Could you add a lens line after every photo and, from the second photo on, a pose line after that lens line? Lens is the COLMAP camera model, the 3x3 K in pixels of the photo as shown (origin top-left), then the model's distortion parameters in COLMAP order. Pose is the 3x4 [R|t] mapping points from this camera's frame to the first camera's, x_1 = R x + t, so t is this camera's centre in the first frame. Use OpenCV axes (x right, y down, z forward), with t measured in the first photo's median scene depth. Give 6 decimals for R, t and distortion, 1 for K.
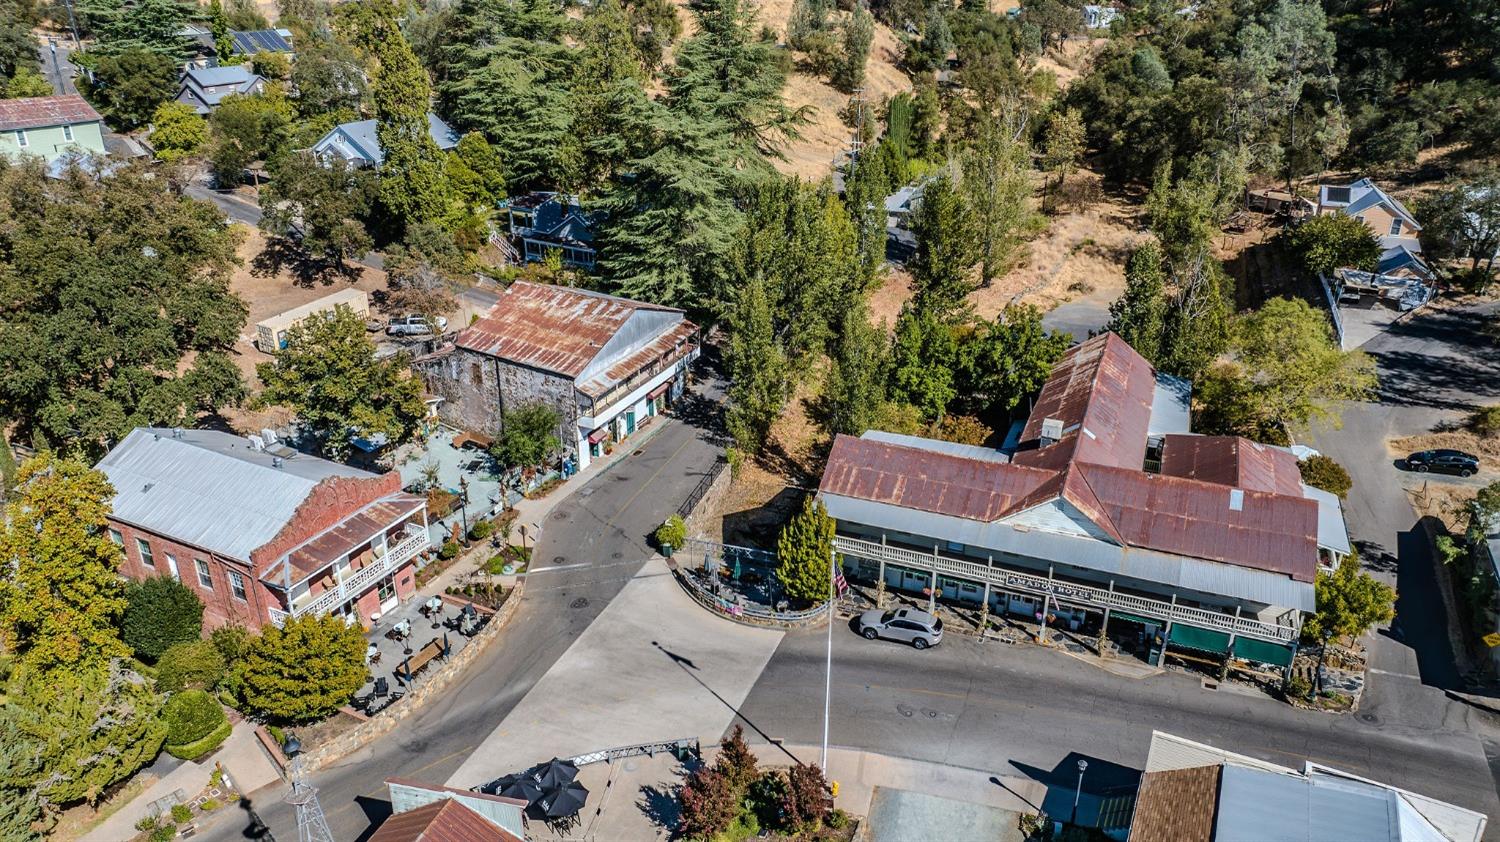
lens RADIAL K [[1048.5, 0, 754.8], [0, 1048.5, 418.4], [0, 0, 1]] dist [-0.031109, 0.024645]
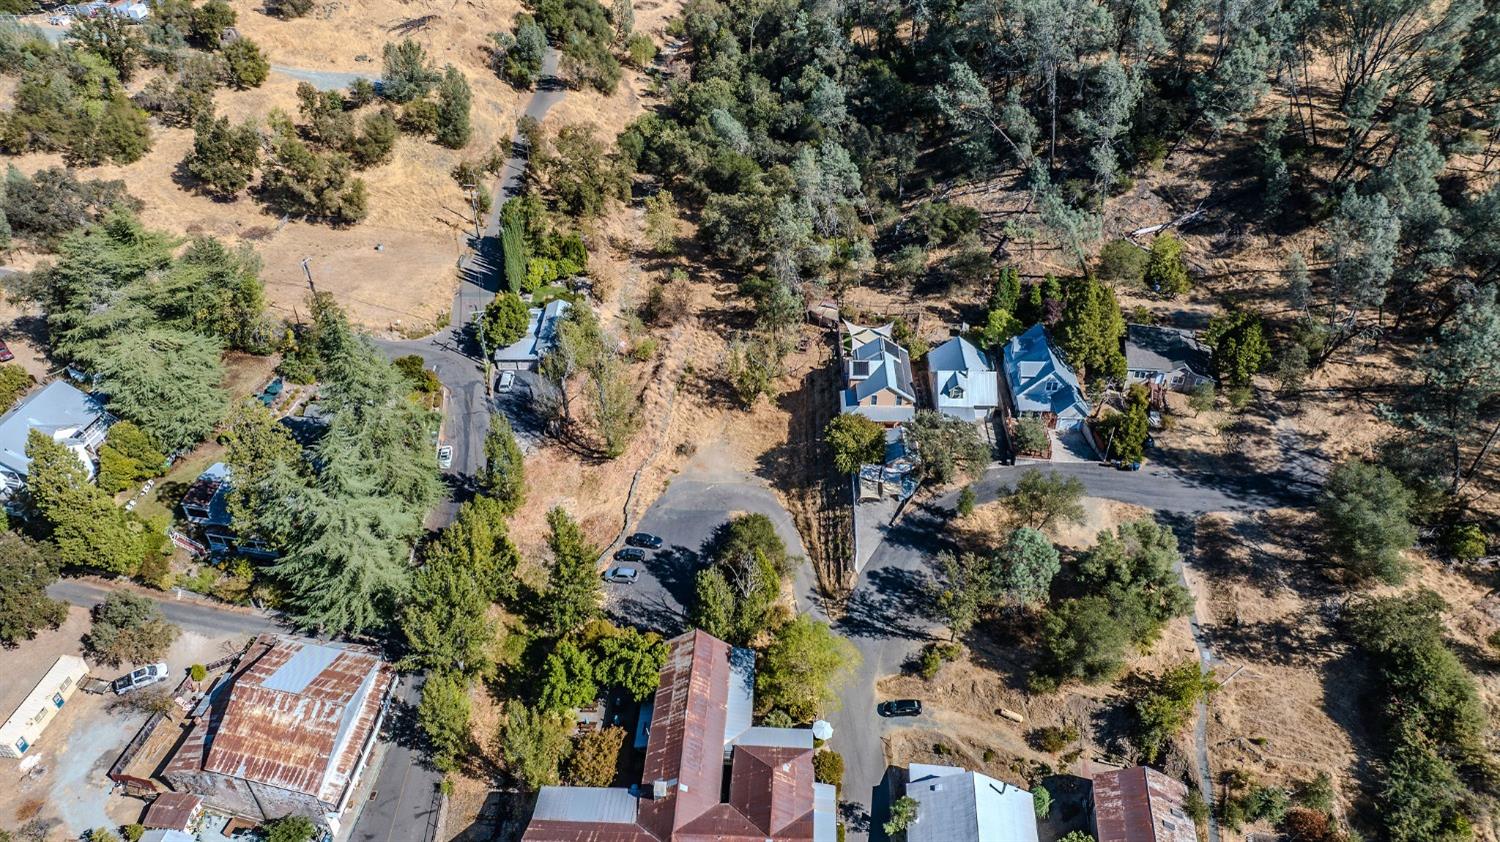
lens RADIAL K [[1048.5, 0, 754.8], [0, 1048.5, 418.4], [0, 0, 1]] dist [-0.031109, 0.024645]
pose [[0.942266, -0.203464, 0.265963, 0.097900], [0.133402, 0.956575, 0.259167, -0.745655], [-0.307145, -0.208724, 0.928491, -0.300354]]
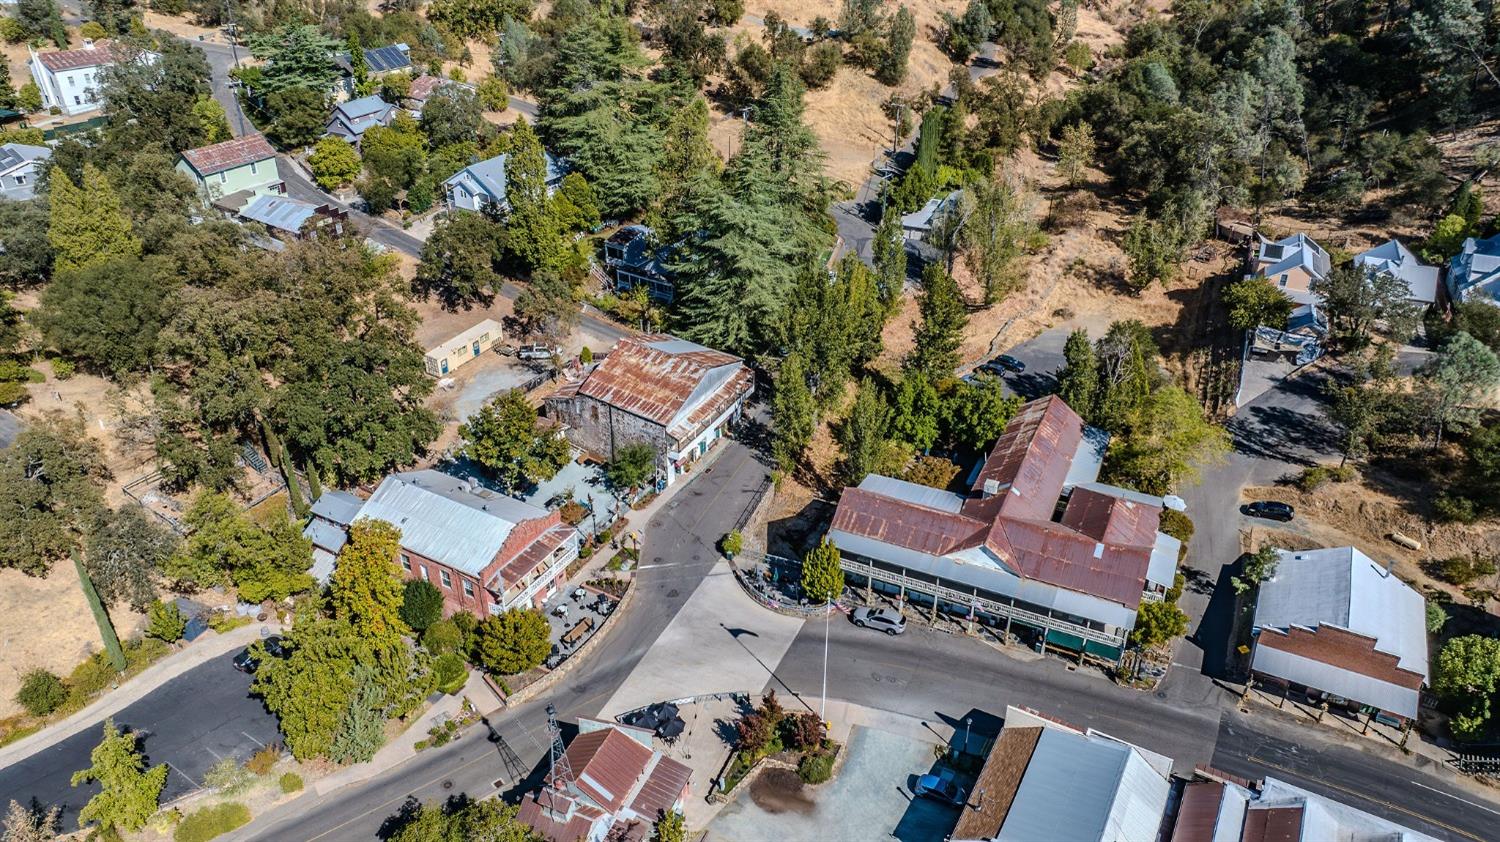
lens RADIAL K [[1040.4, 0, 759.1], [0, 1040.4, 419.9], [0, 0, 1]] dist [-0.002199, -0.038554]
pose [[0.998748, 0.027944, -0.041493, 0.012511], [-0.023173, 0.993515, 0.111315, -0.200653], [0.044335, -0.110214, 0.992919, -0.388794]]
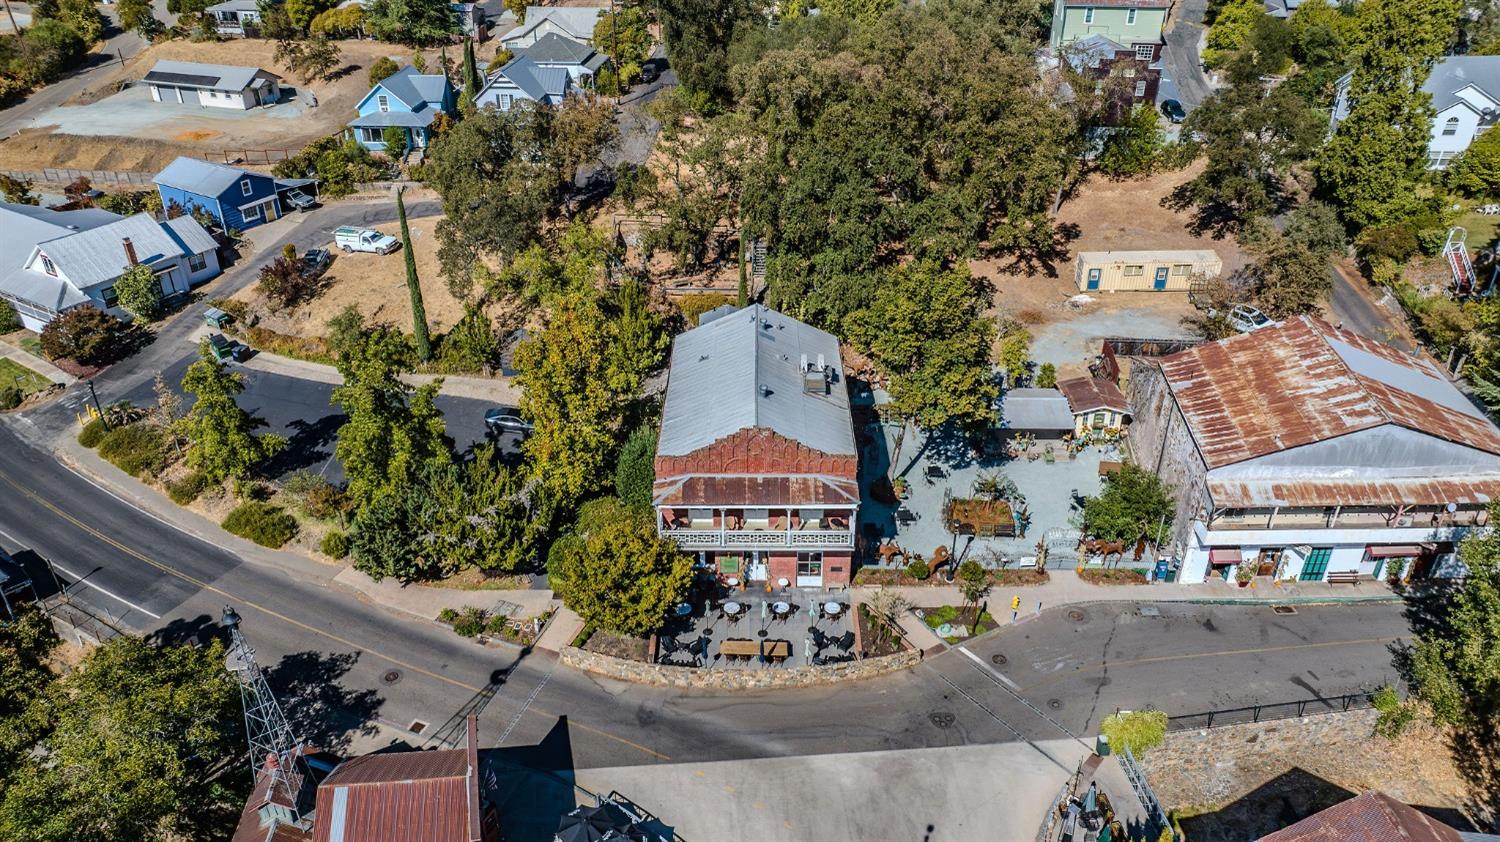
lens RADIAL K [[1040.4, 0, 759.1], [0, 1040.4, 419.9], [0, 0, 1]] dist [-0.002199, -0.038554]
pose [[0.433855, 0.446891, -0.782342, 0.222396], [-0.365777, 0.880907, 0.300348, -0.160682], [0.823393, 0.155855, 0.545649, 0.347584]]
